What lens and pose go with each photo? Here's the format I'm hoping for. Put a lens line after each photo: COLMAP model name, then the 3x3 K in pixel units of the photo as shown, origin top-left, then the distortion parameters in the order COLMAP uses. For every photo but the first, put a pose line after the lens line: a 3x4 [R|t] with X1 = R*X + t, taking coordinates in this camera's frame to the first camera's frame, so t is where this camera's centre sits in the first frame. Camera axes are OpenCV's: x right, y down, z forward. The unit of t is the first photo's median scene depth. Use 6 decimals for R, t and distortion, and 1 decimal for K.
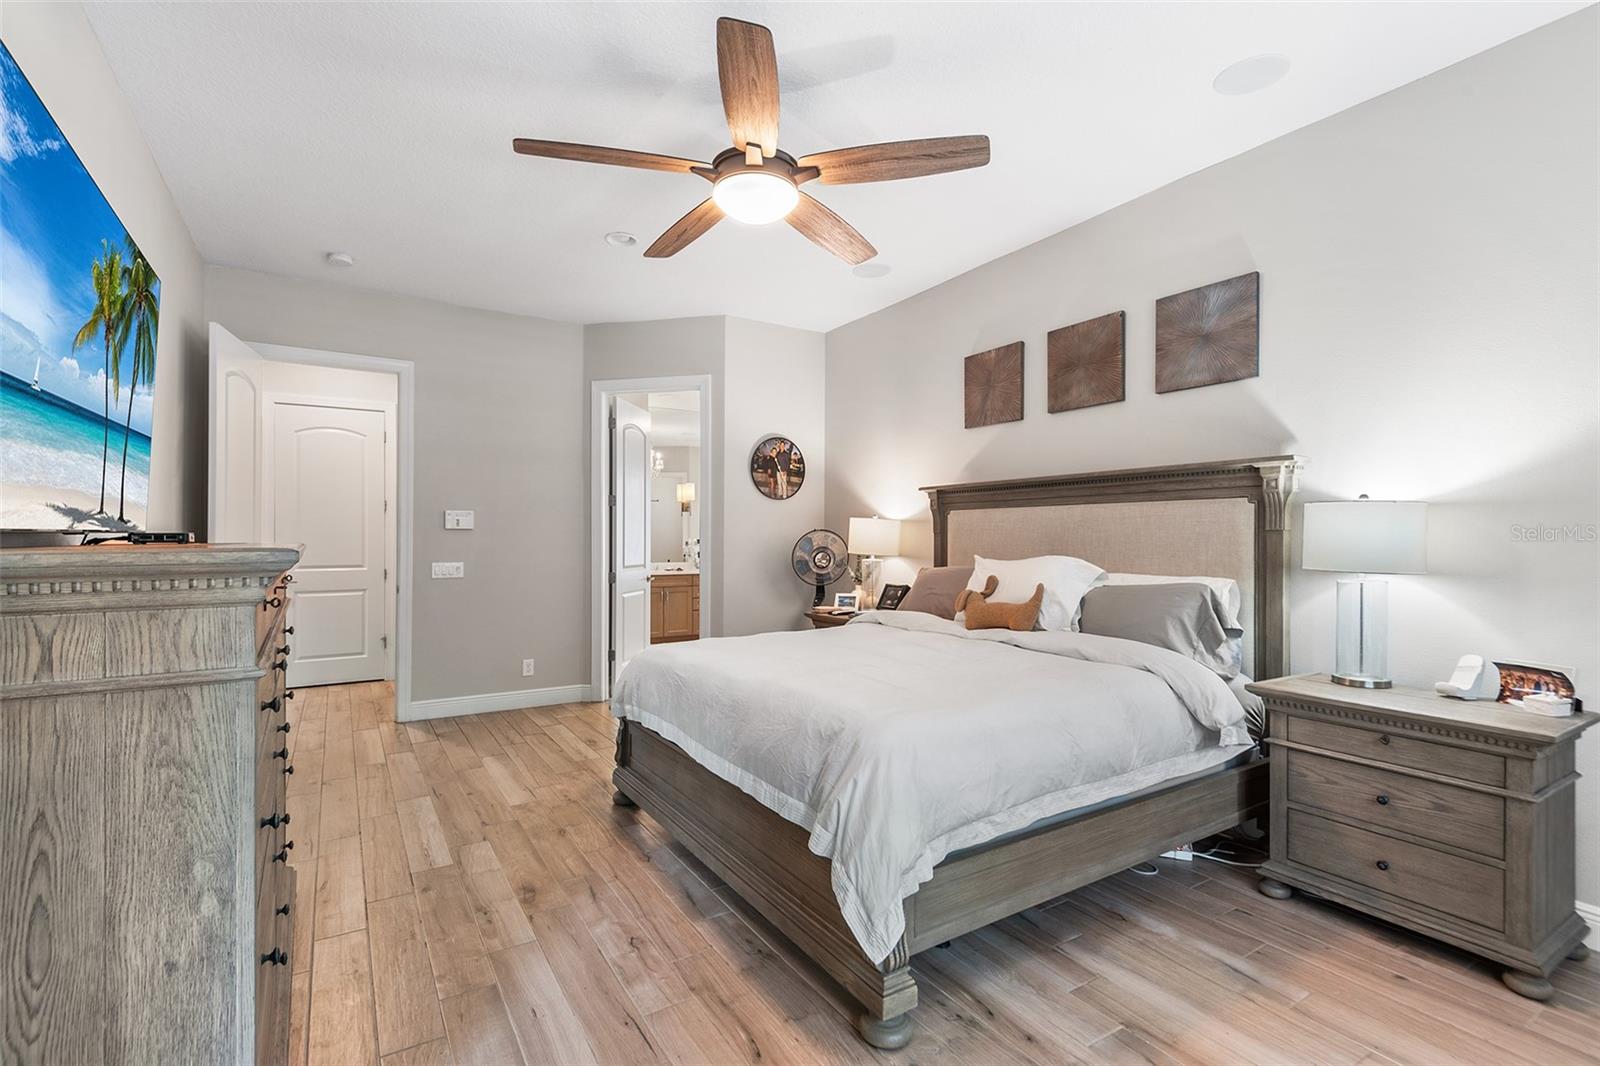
lens RADIAL K [[734.4, 0, 758.4], [0, 734.4, 520.4], [0, 0, 1]] dist [0.028770, -0.018262]
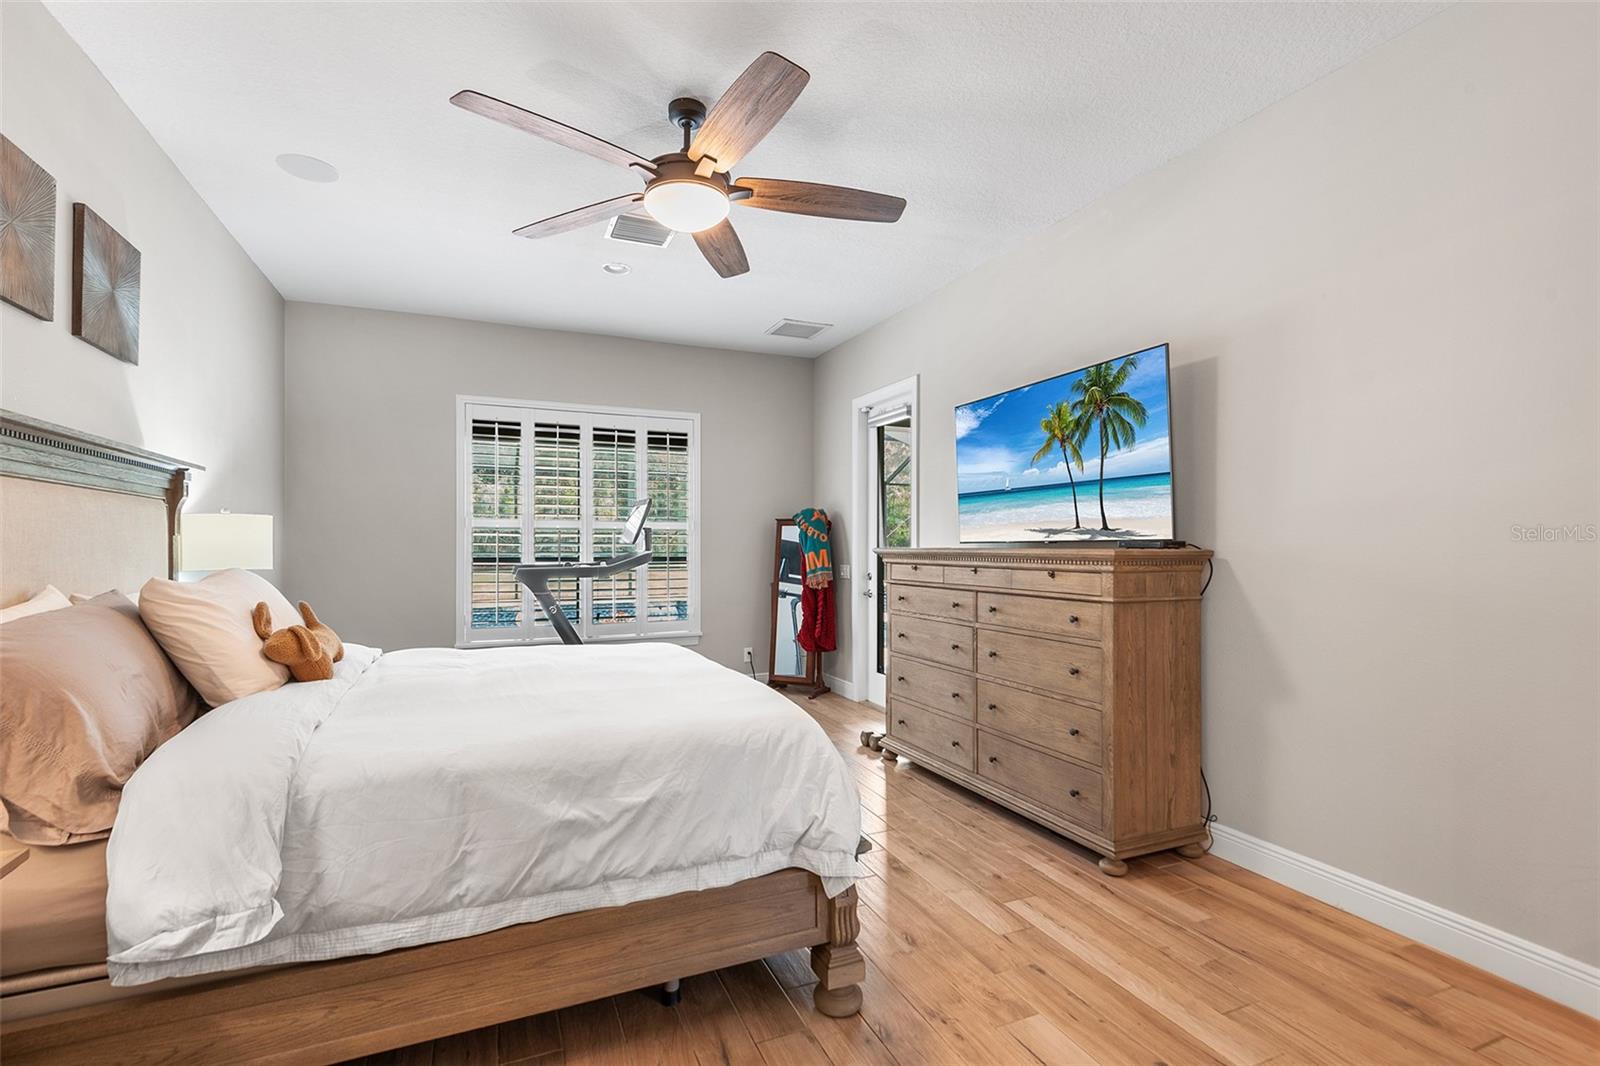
lens RADIAL K [[734.4, 0, 792.7], [0, 734.4, 544.6], [0, 0, 1]] dist [0.028770, -0.018262]
pose [[-0.994180, -0.006248, 0.107550, -0.193645], [-0.009101, 0.999619, -0.026062, 0.036975], [-0.107347, -0.026889, -0.993858, 1.518923]]
